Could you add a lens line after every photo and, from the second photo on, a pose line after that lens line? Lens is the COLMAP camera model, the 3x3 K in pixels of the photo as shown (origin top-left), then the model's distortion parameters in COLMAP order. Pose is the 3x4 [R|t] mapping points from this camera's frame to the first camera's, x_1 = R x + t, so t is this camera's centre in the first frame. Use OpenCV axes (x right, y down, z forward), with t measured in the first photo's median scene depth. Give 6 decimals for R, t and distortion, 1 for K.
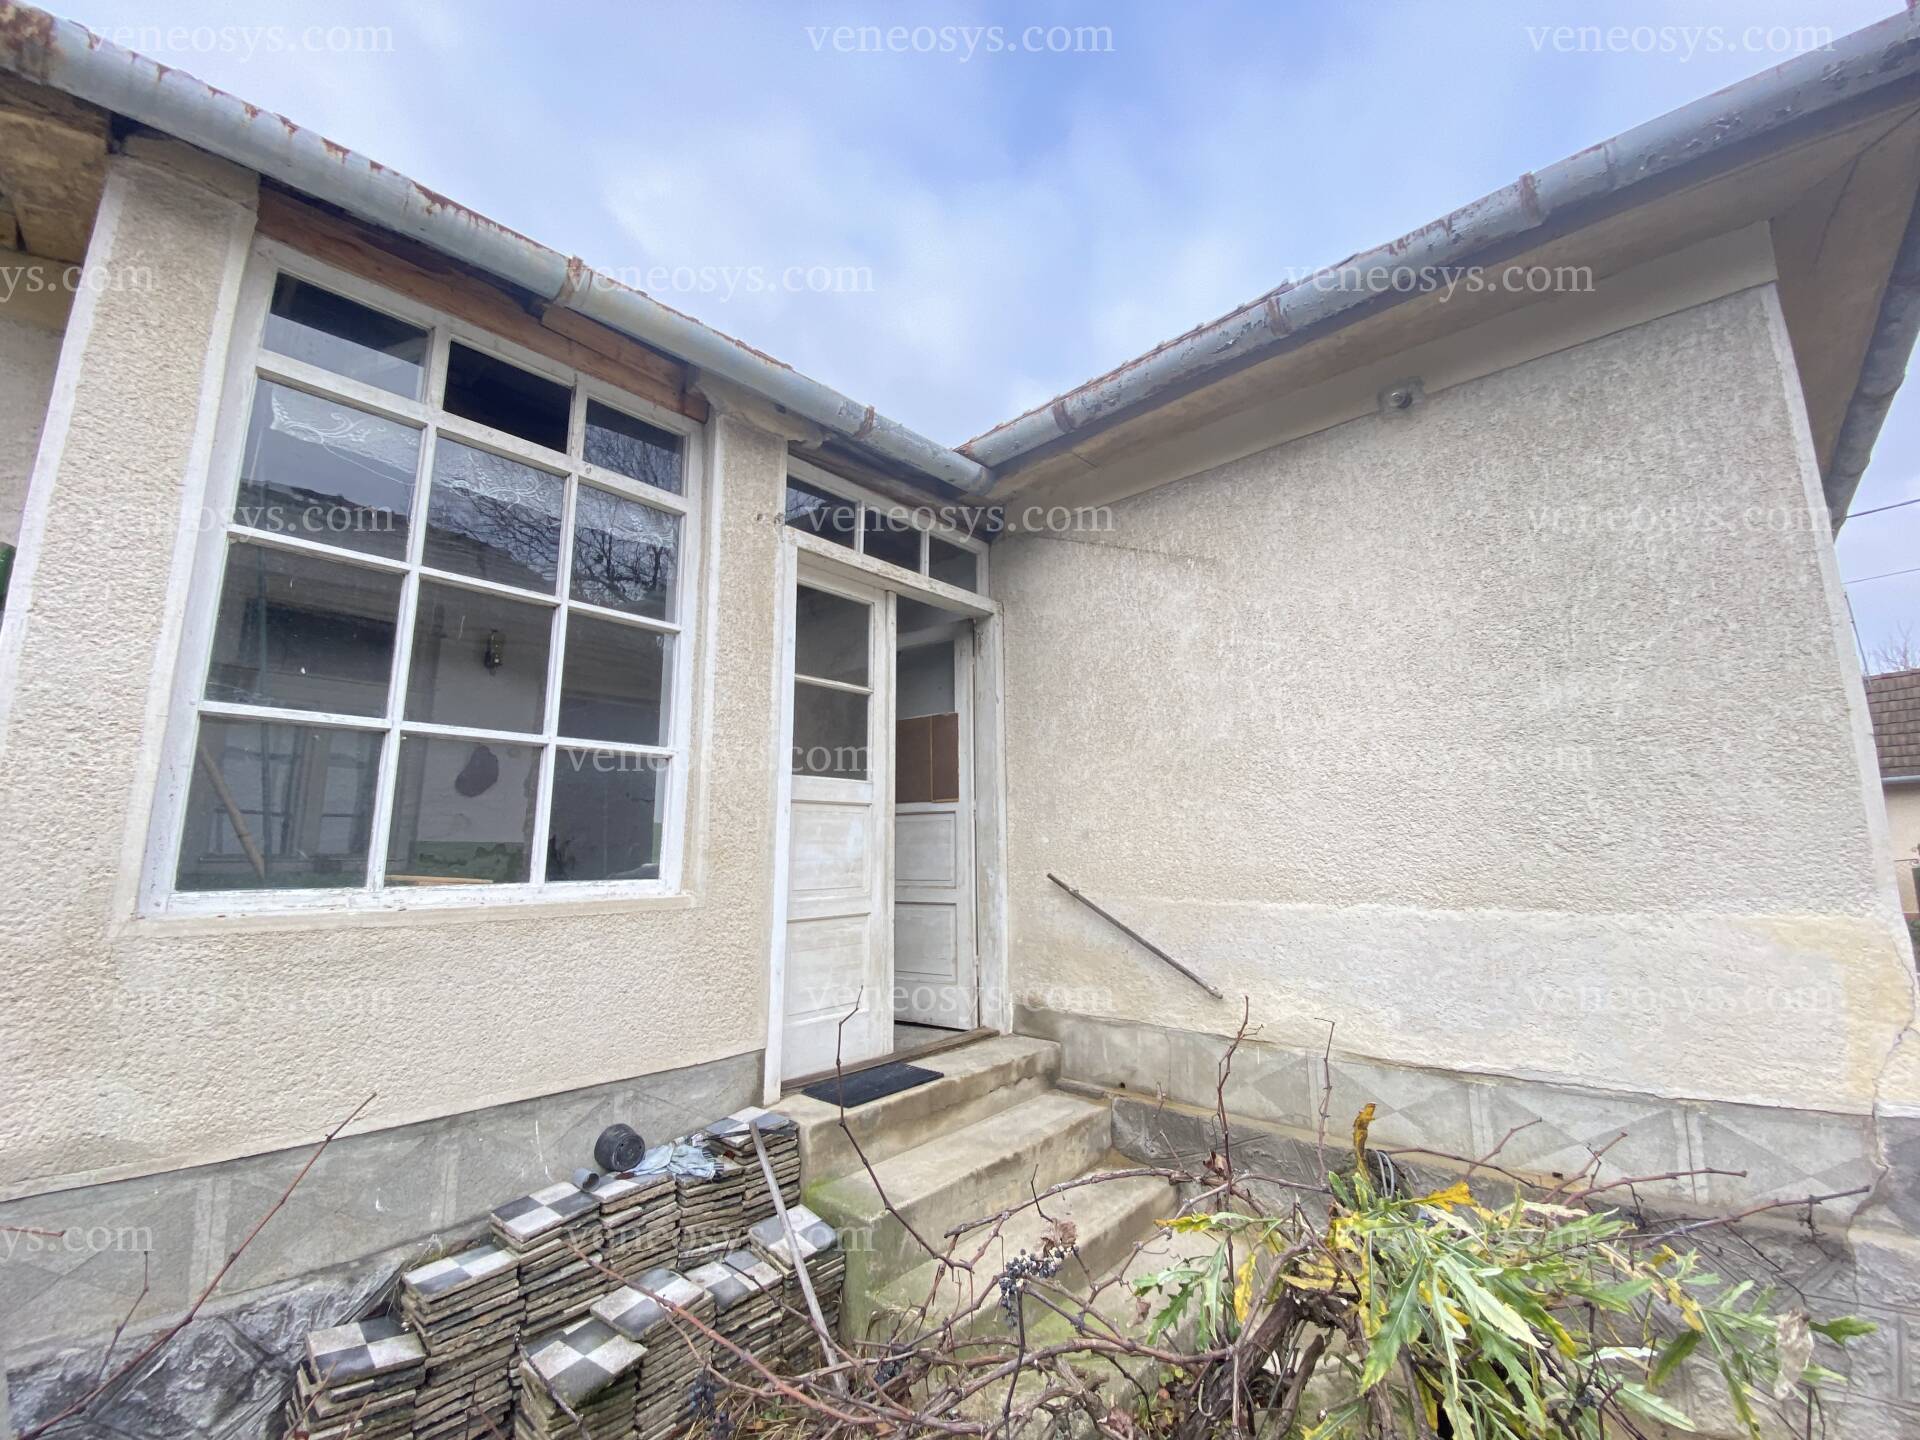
lens RADIAL K [[770.2, 0, 964.3], [0, 770.2, 711.6], [0, 0, 1]] dist [0.001176, -0.000441]
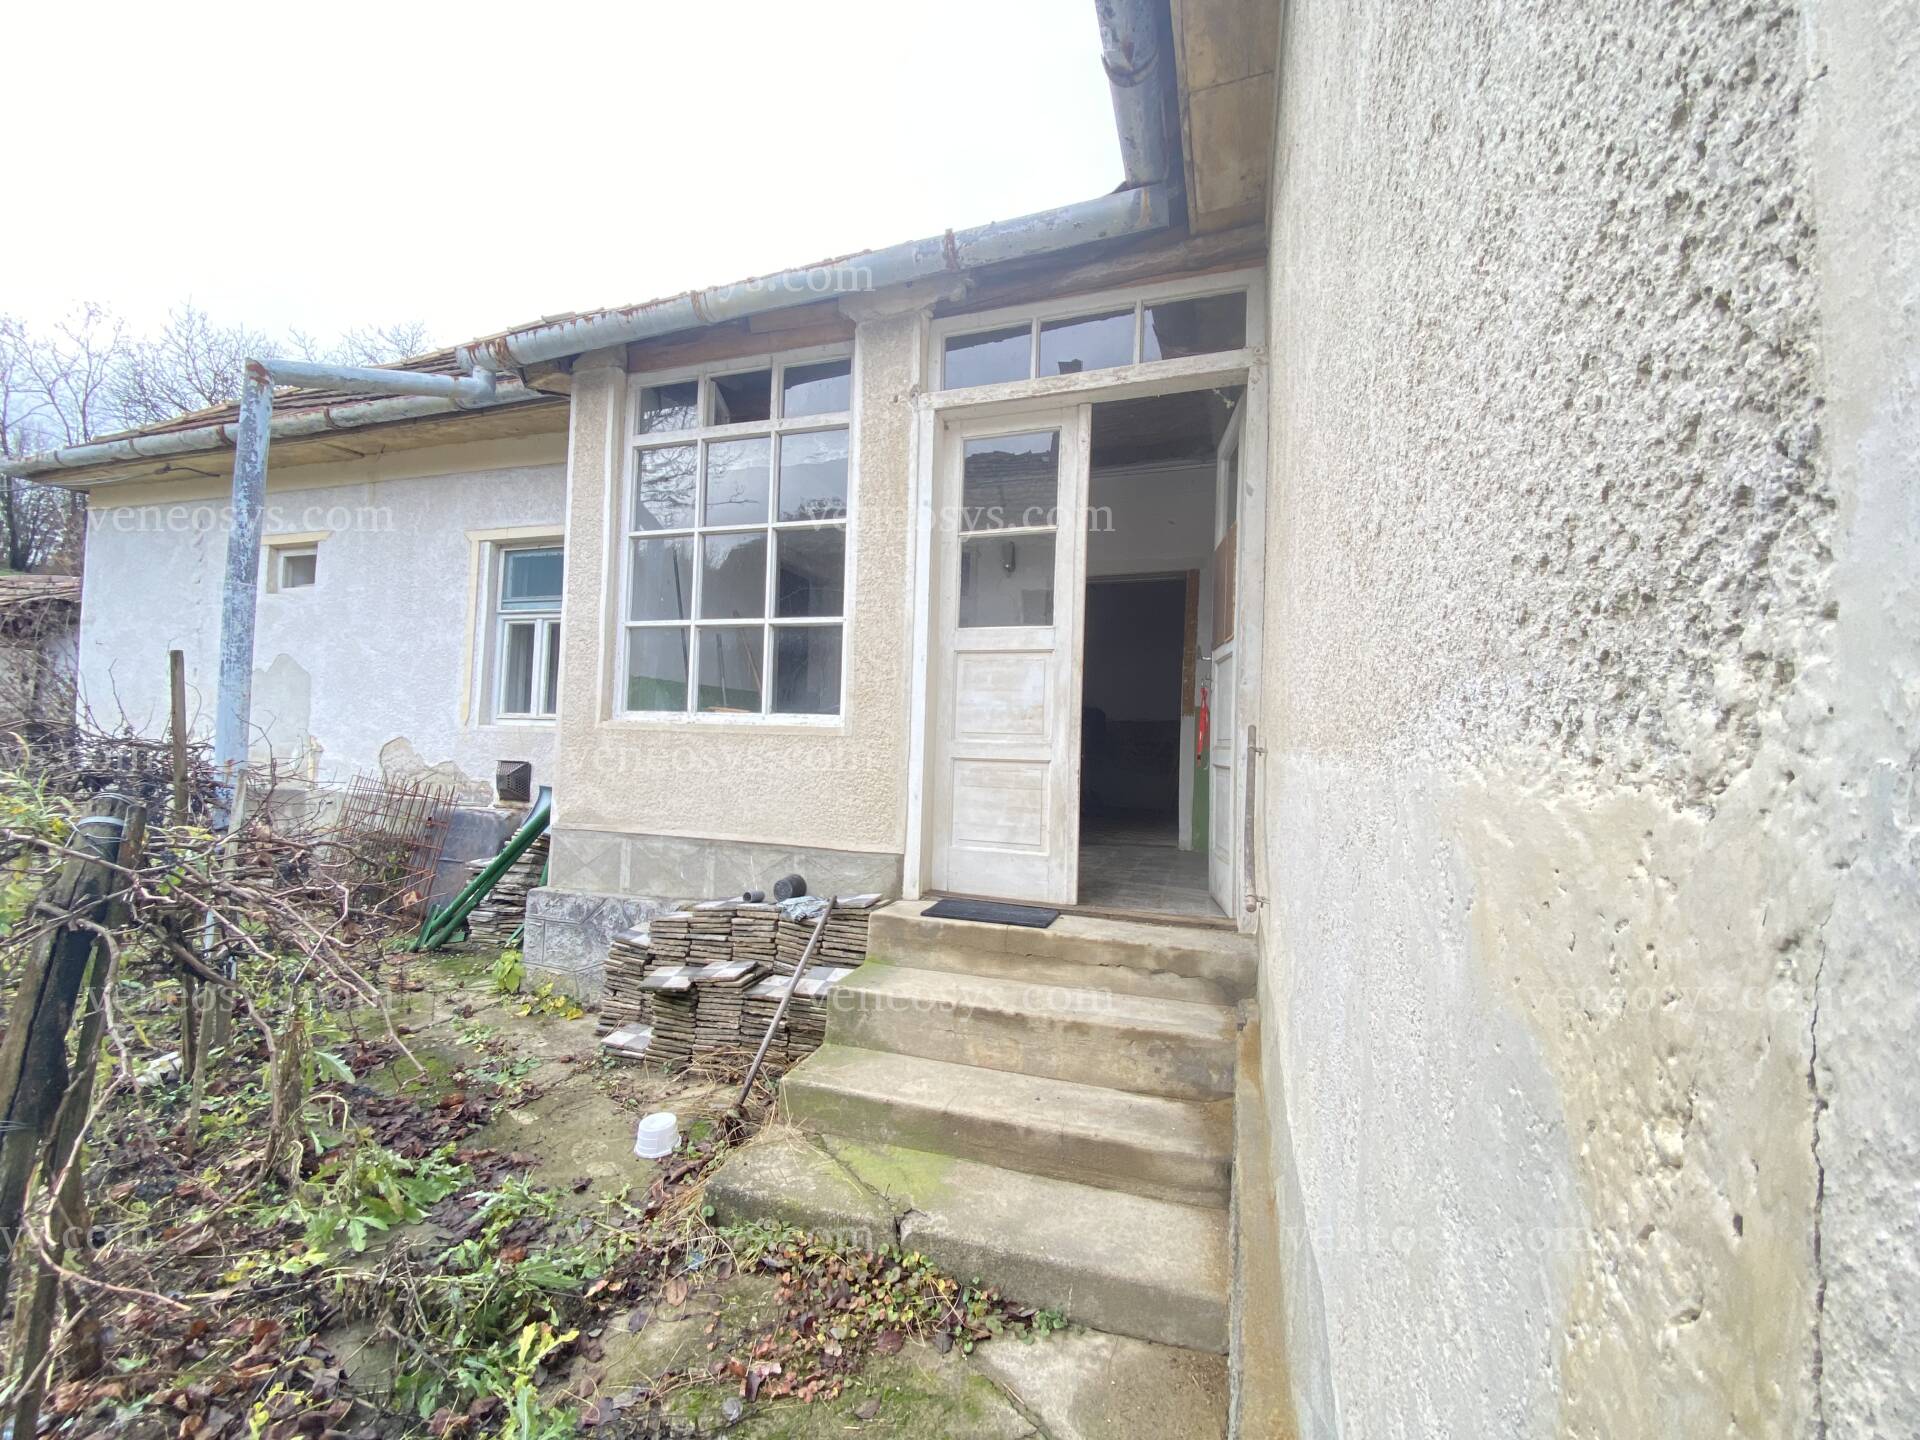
lens RADIAL K [[770.2, 0, 963.6], [0, 770.2, 725.4], [0, 0, 1]] dist [0.001176, -0.000441]
pose [[0.404818, -0.003505, -0.914391, 0.881993], [0.132668, 0.989637, 0.054941, 0.185534], [0.904722, -0.143552, 0.401088, 0.642607]]
